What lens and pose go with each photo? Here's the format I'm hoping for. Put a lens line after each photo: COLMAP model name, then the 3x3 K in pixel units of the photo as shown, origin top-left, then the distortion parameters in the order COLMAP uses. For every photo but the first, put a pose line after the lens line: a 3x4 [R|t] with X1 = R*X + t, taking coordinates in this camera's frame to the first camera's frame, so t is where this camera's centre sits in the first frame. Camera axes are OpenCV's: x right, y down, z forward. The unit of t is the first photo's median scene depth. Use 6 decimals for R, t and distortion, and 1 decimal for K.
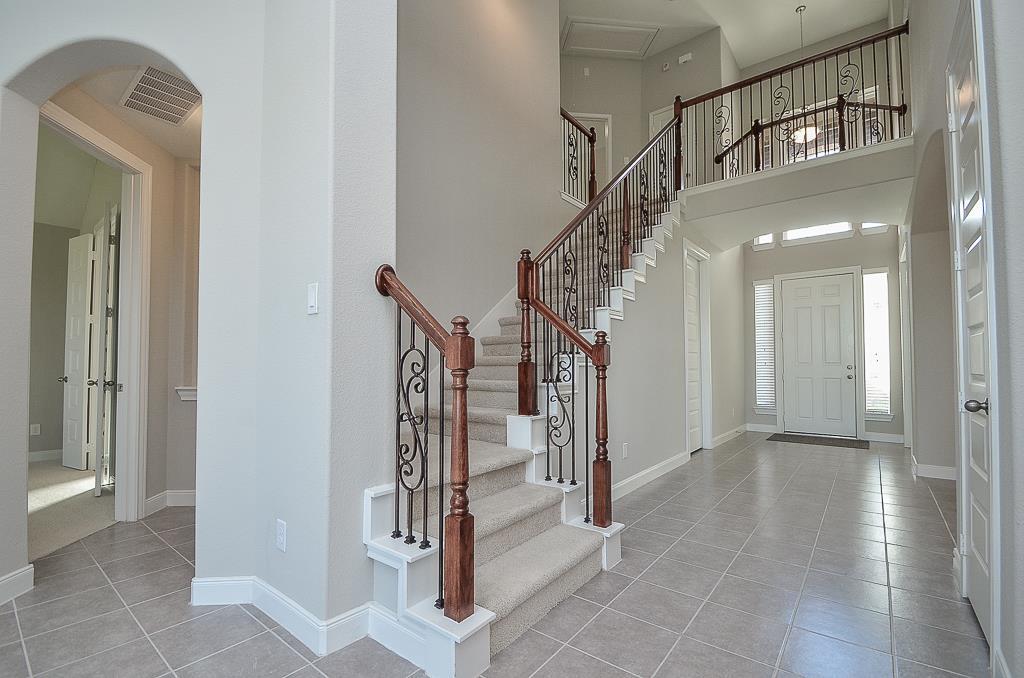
lens RADIAL K [[452.0, 0, 513.8], [0, 452.0, 352.4], [0, 0, 1]] dist [0.002189, -0.007852]
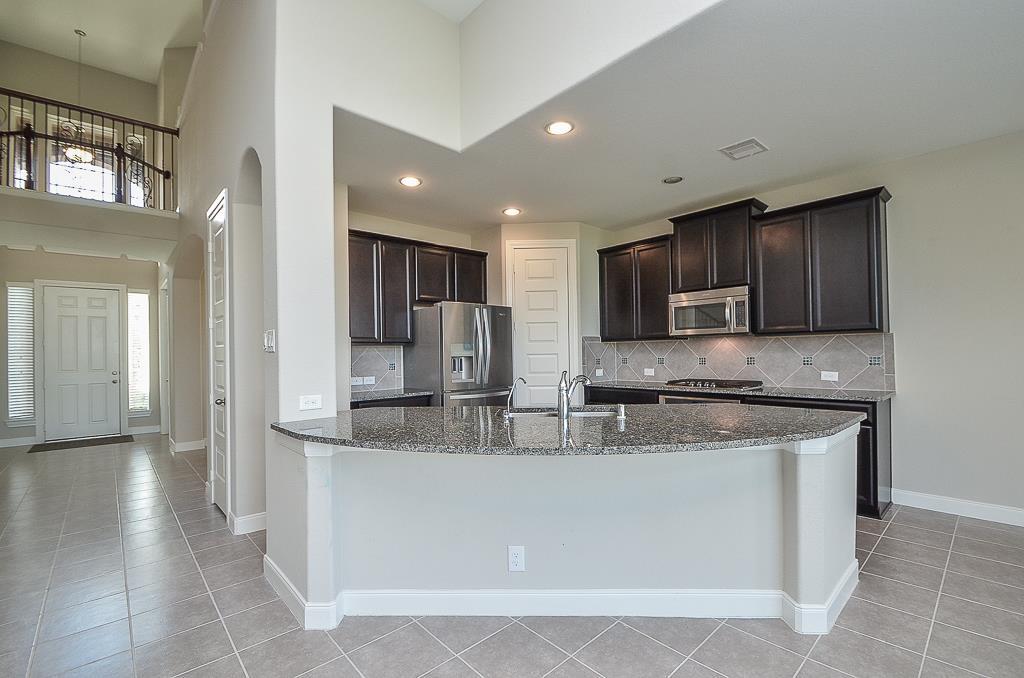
lens RADIAL K [[445.0, 0, 510.8], [0, 445.0, 347.5], [0, 0, 1]] dist [0.000570, -0.011765]
pose [[0.162693, 0.009201, 0.986634, -0.238892], [-0.007846, 0.999937, -0.008032, -0.038199], [-0.986645, -0.006434, 0.162755, -0.201789]]
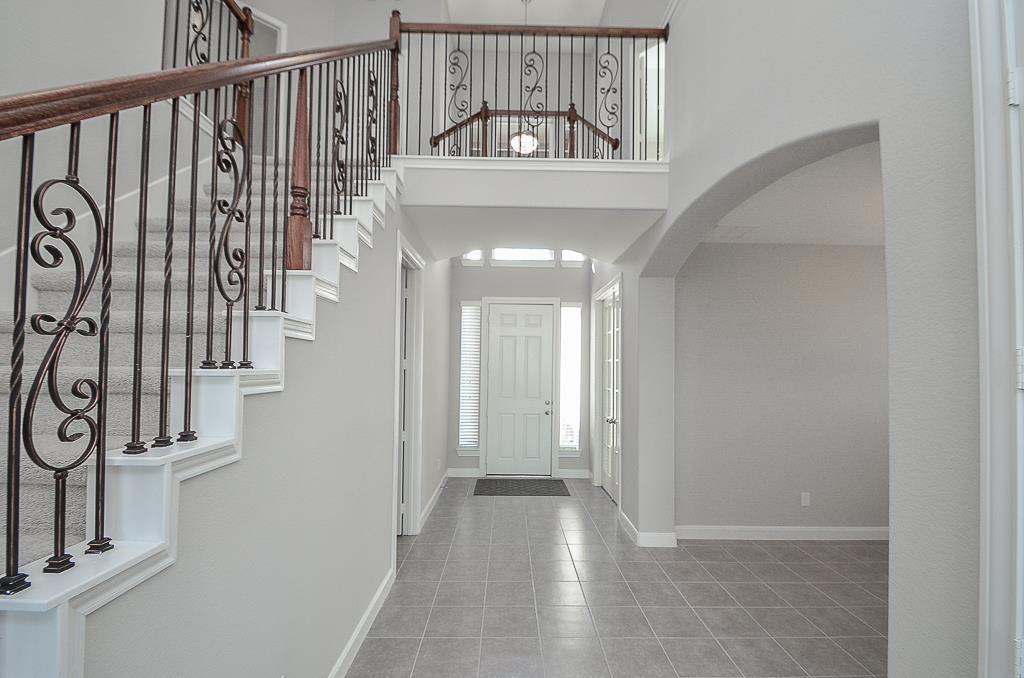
lens RADIAL K [[452.0, 0, 513.8], [0, 452.0, 352.4], [0, 0, 1]] dist [0.002189, -0.007852]
pose [[0.774740, 0.030612, 0.631539, 0.102081], [-0.032060, 0.999444, -0.009115, -0.079547], [-0.631467, -0.013185, 0.775291, 0.390471]]
